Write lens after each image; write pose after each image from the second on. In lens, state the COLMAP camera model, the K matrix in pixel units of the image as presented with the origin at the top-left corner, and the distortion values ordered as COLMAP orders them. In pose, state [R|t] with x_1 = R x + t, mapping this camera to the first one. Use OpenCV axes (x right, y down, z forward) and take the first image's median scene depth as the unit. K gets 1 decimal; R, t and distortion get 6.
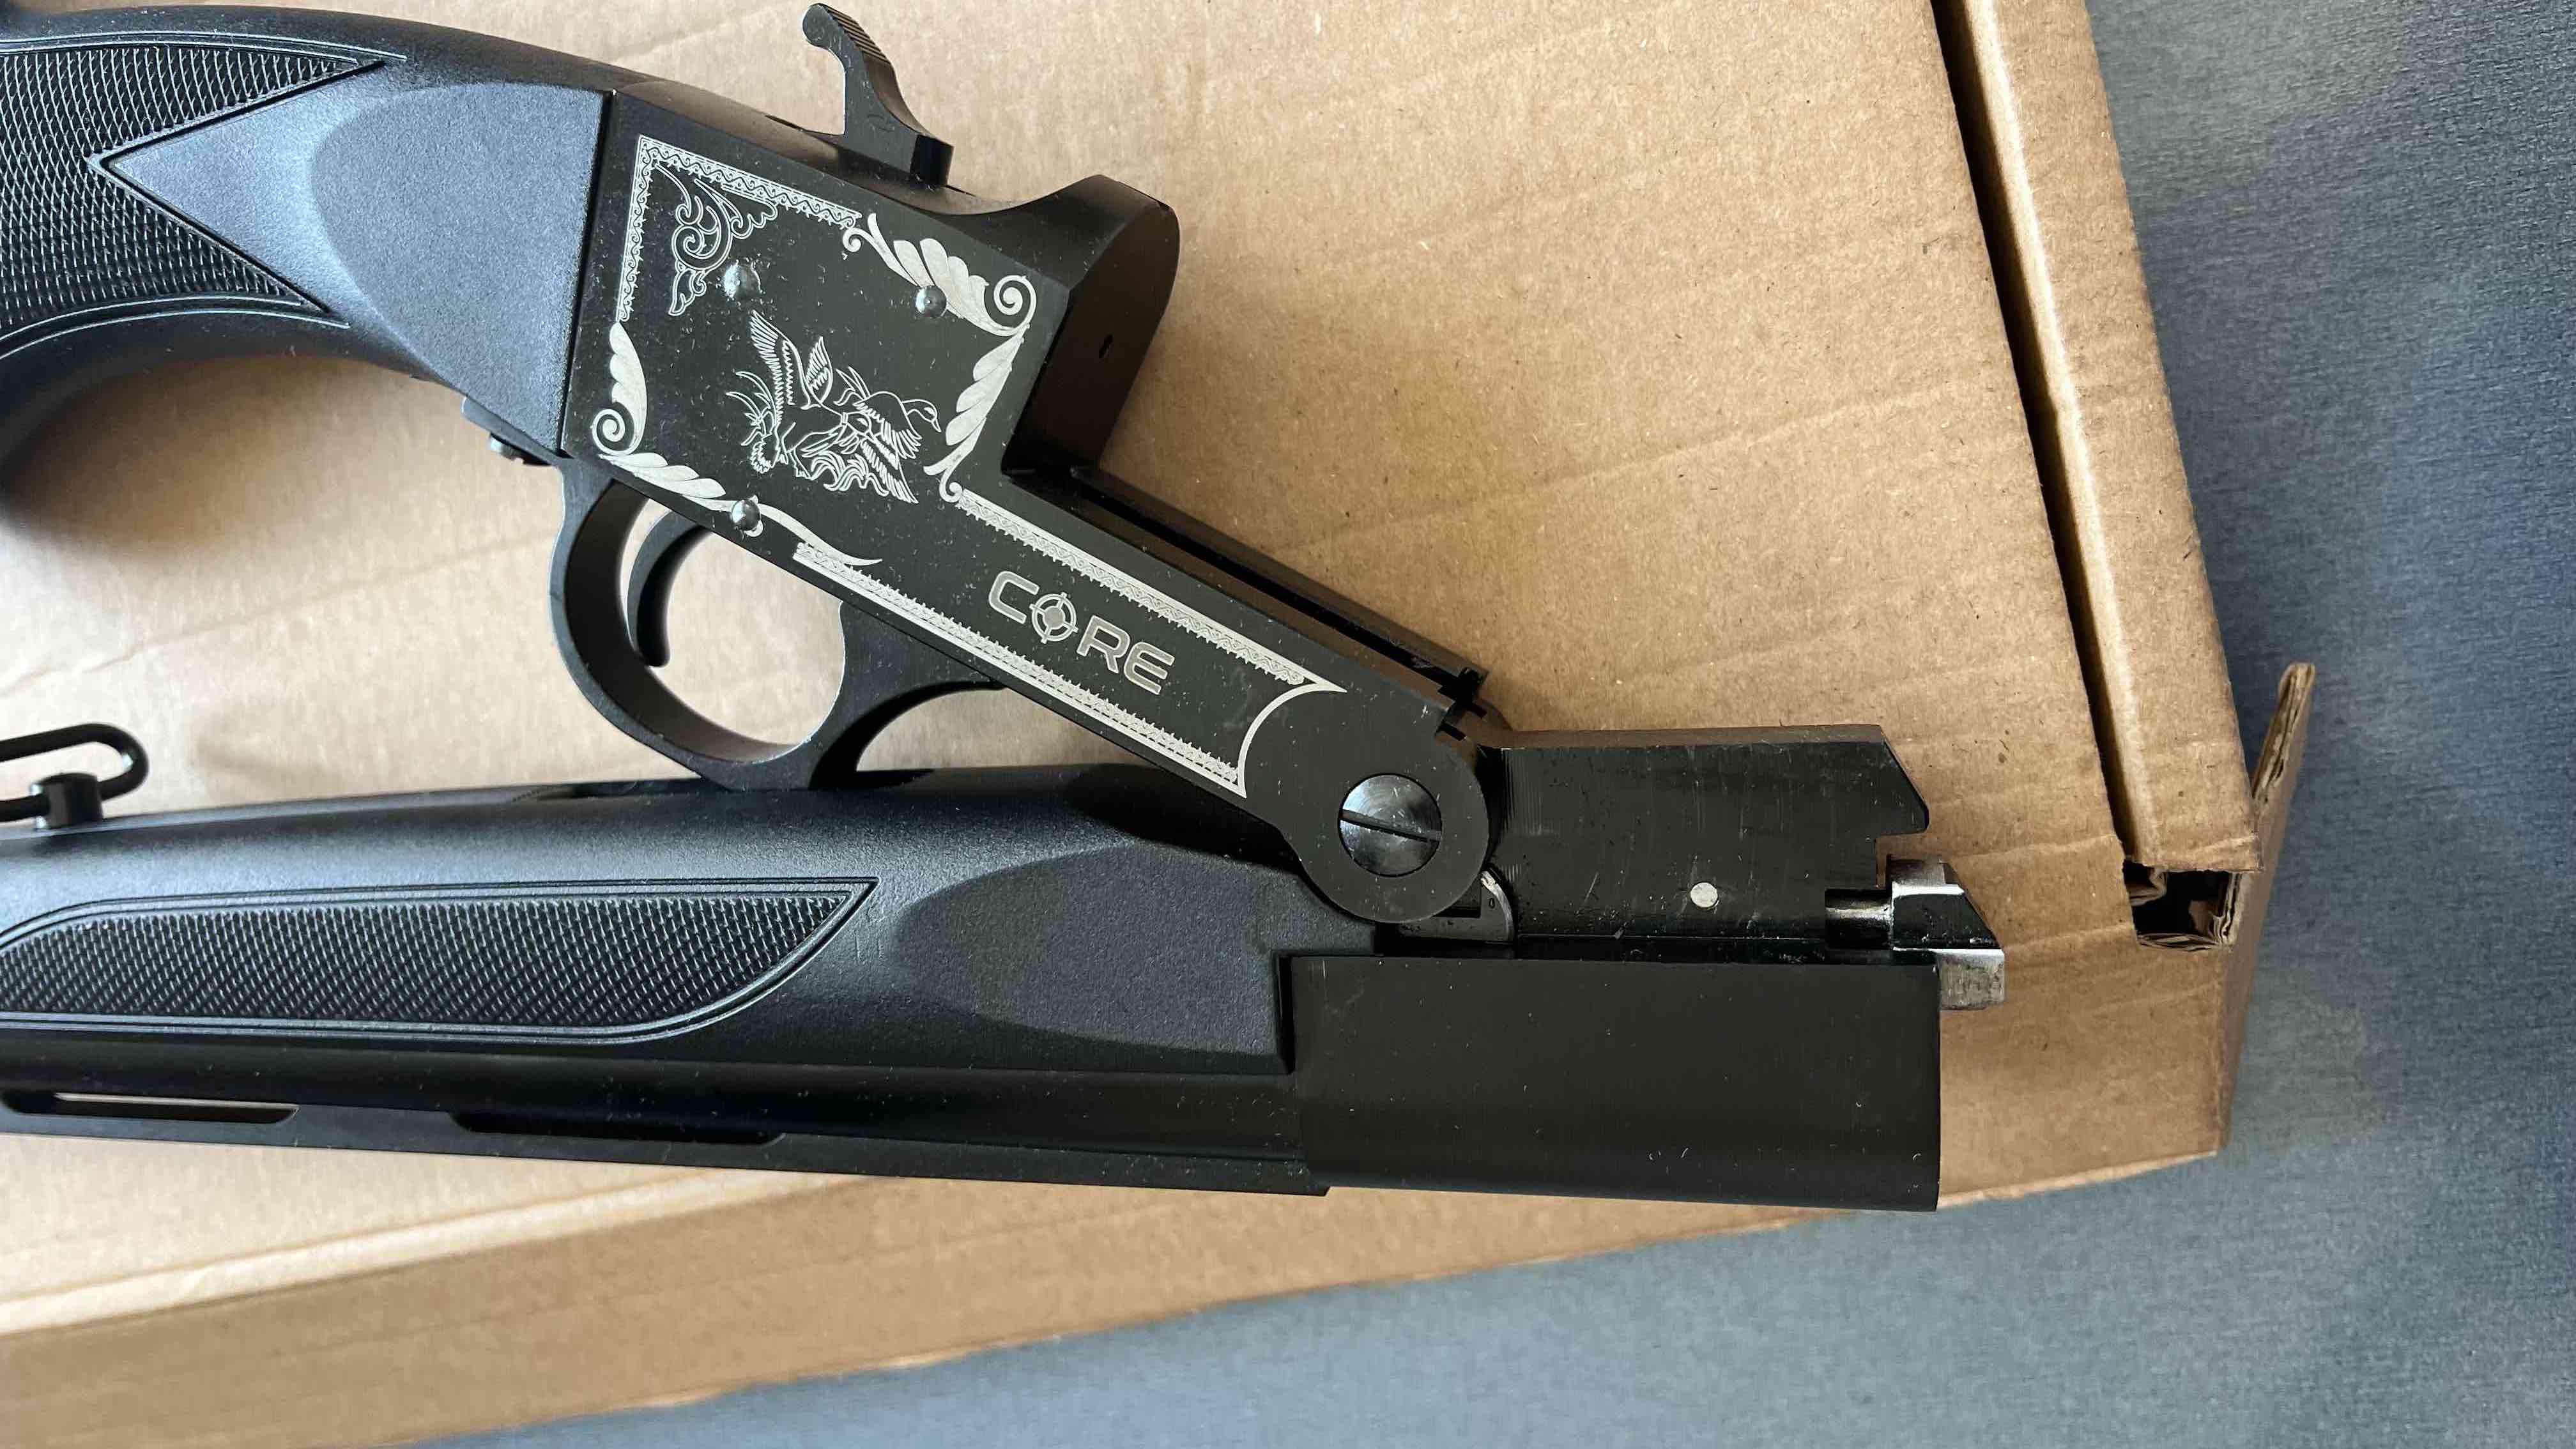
lens RADIAL K [[2039.4, 0, 1286.3], [0, 2039.4, 742.6], [0, 0, 1]] dist [0.067022, -0.090491]
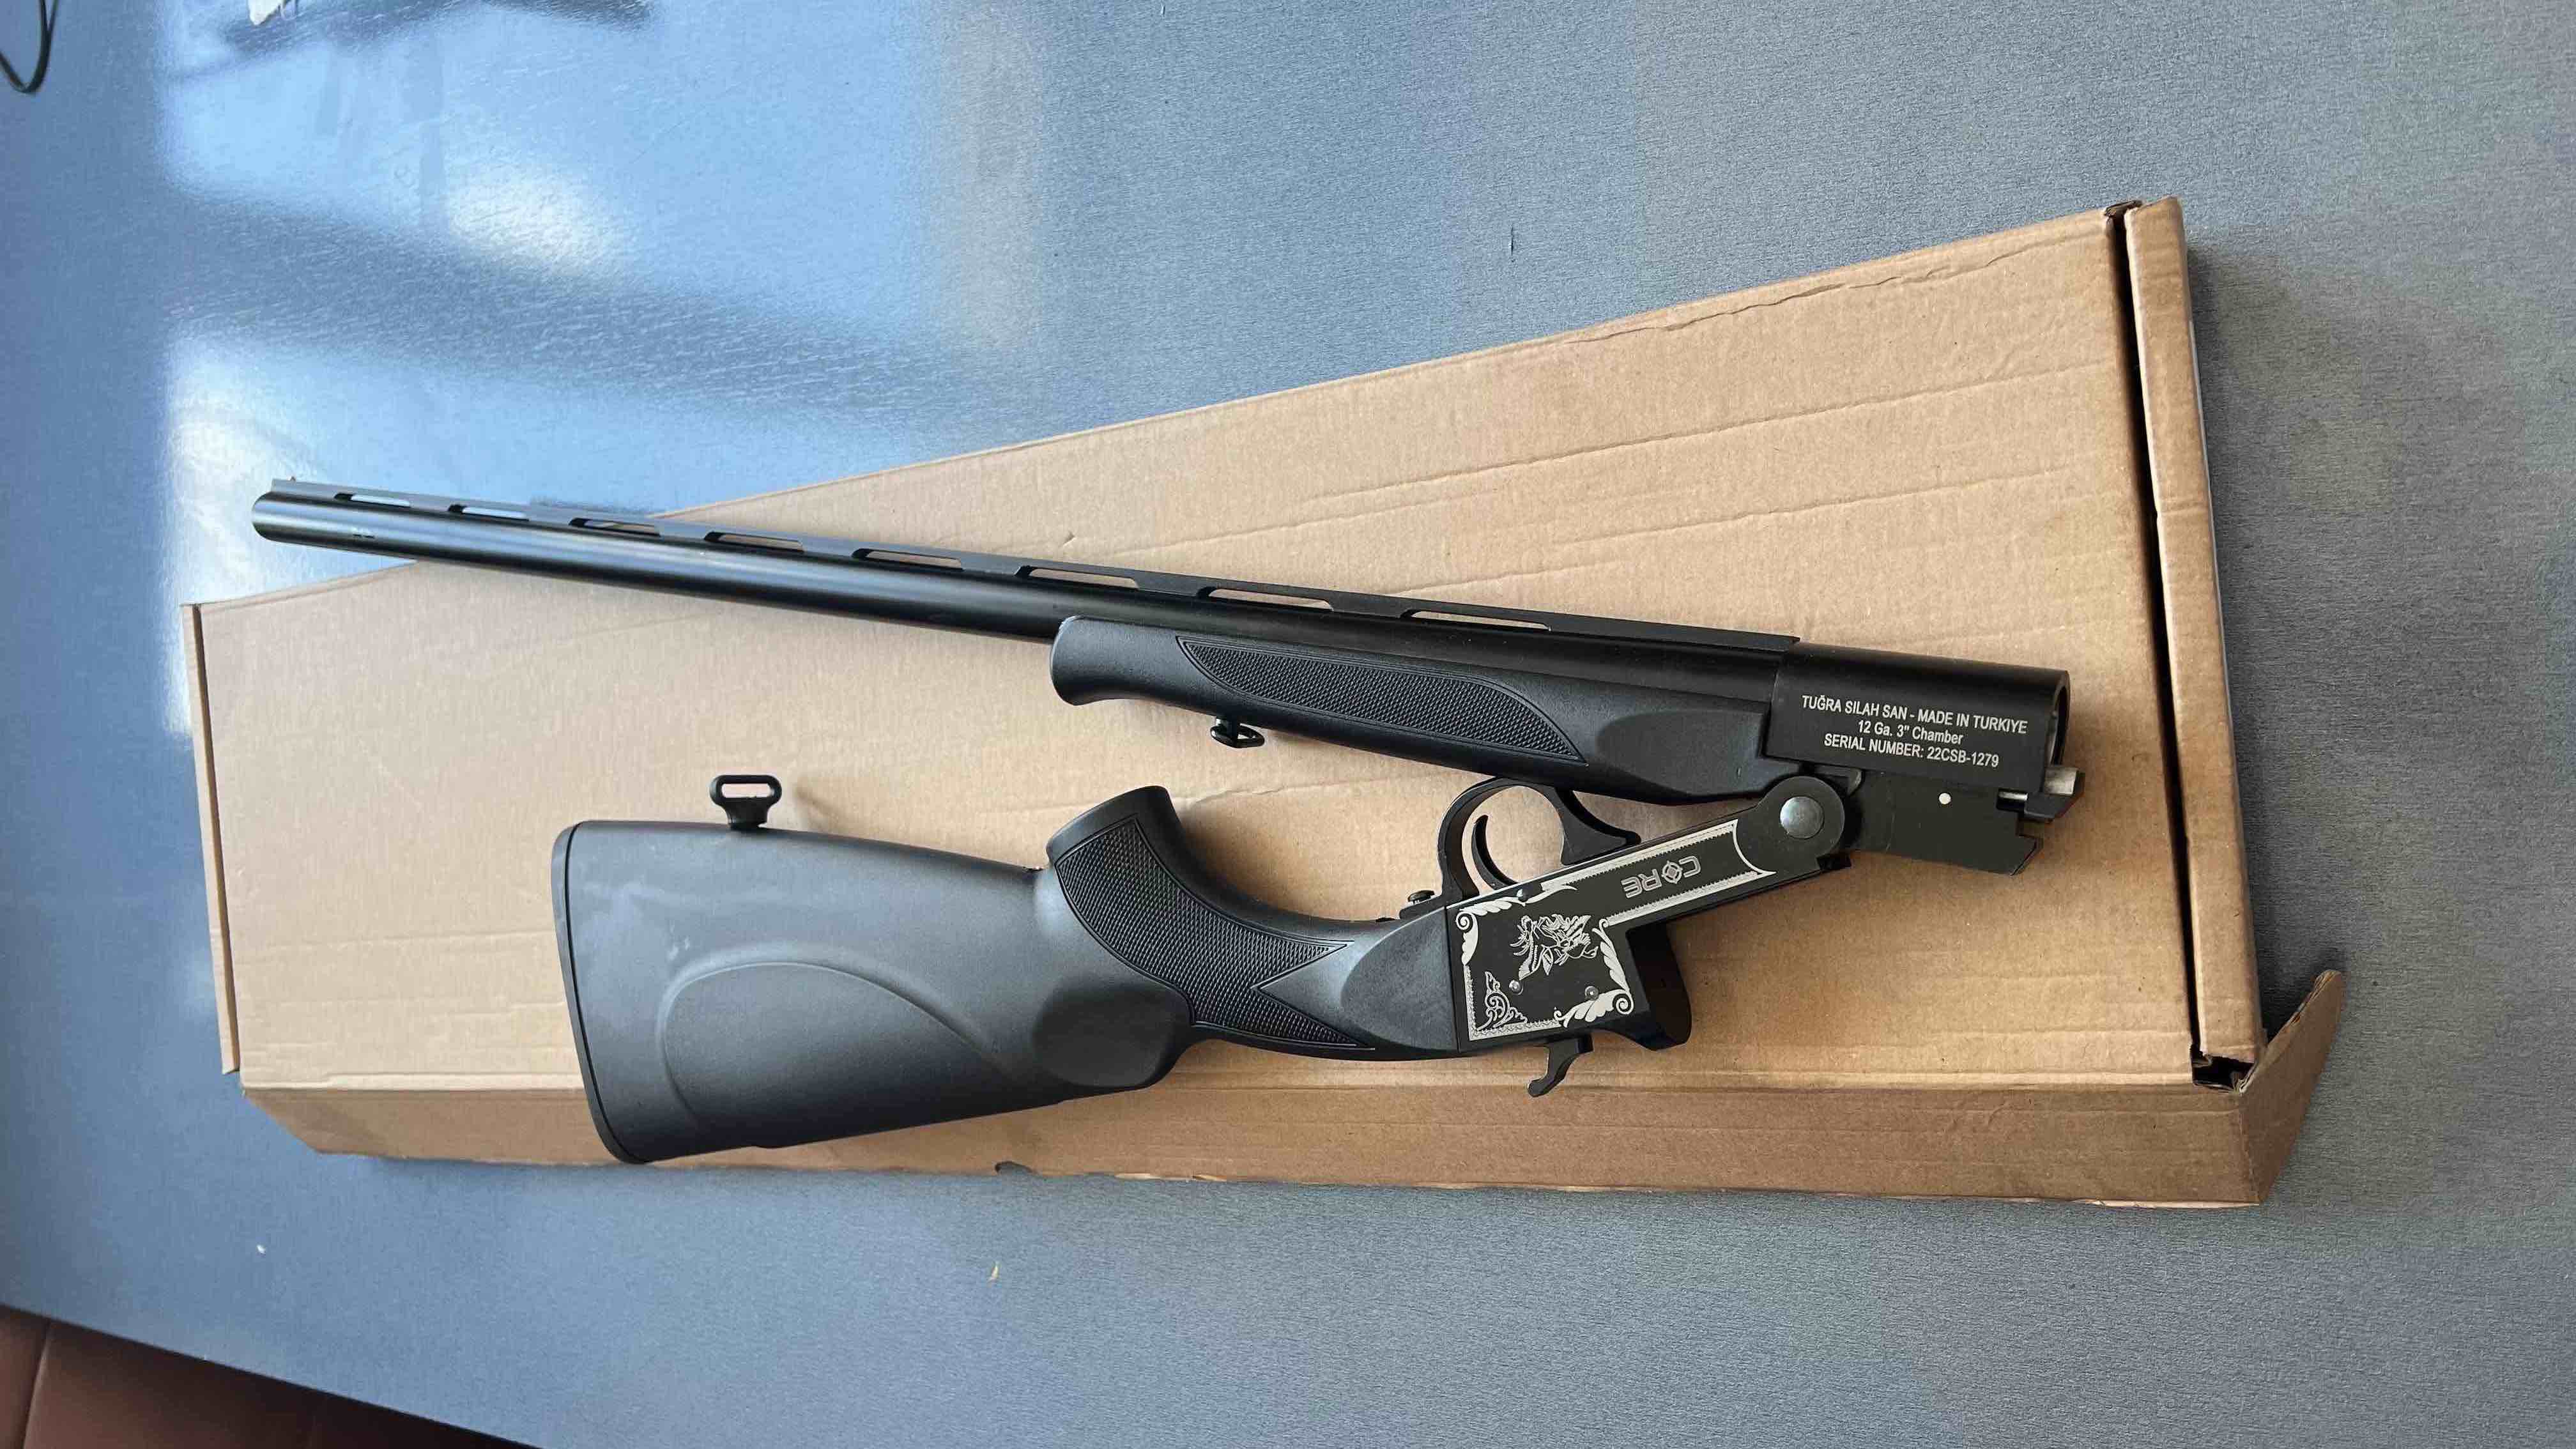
lens RADIAL K [[2039.4, 0, 1269.2], [0, 2039.4, 702.3], [0, 0, 1]] dist [0.067022, -0.090491]
pose [[0.954682, 0.130186, -0.267646, 0.005219], [-0.124475, 0.991484, 0.038273, -0.214369], [0.270350, -0.003223, 0.962757, -1.111082]]
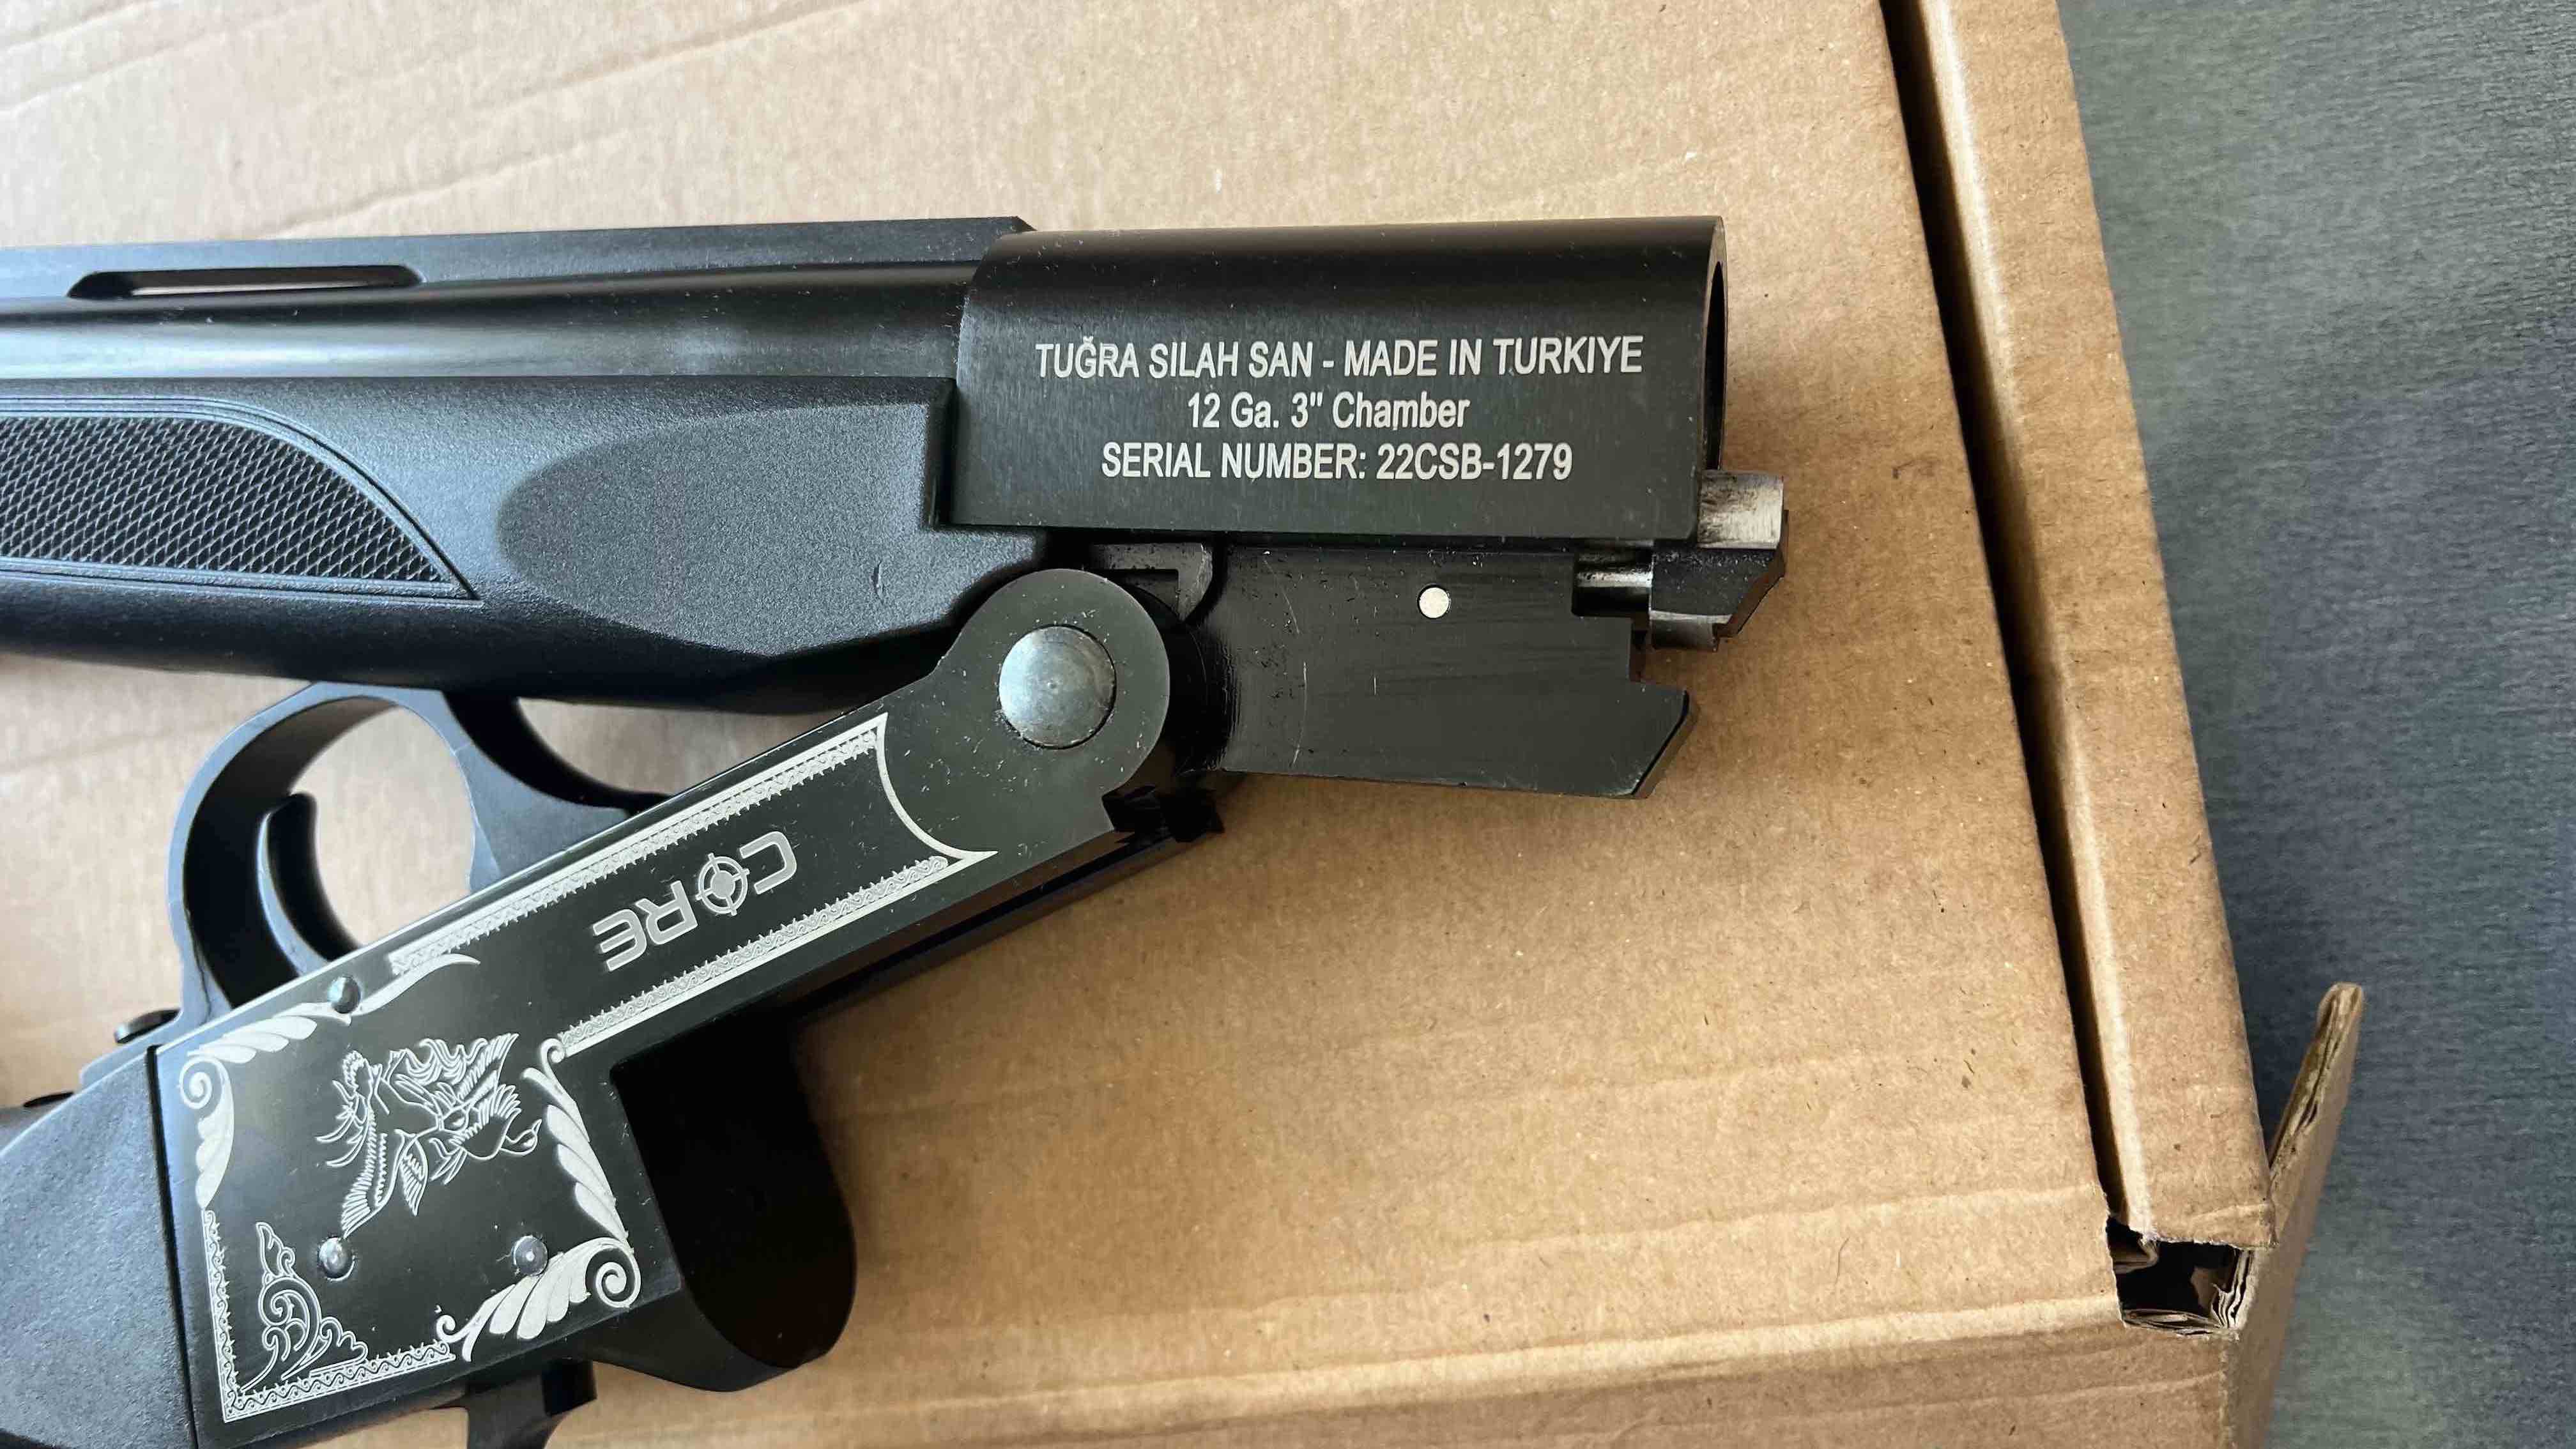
lens RADIAL K [[2039.4, 0, 1269.8], [0, 2039.4, 700.8], [0, 0, 1]] dist [0.067022, -0.090491]
pose [[0.997405, 0.053175, -0.048539, 0.079382], [-0.055160, 0.997656, -0.040504, -0.078743], [0.046271, 0.043077, 0.998000, 0.116496]]
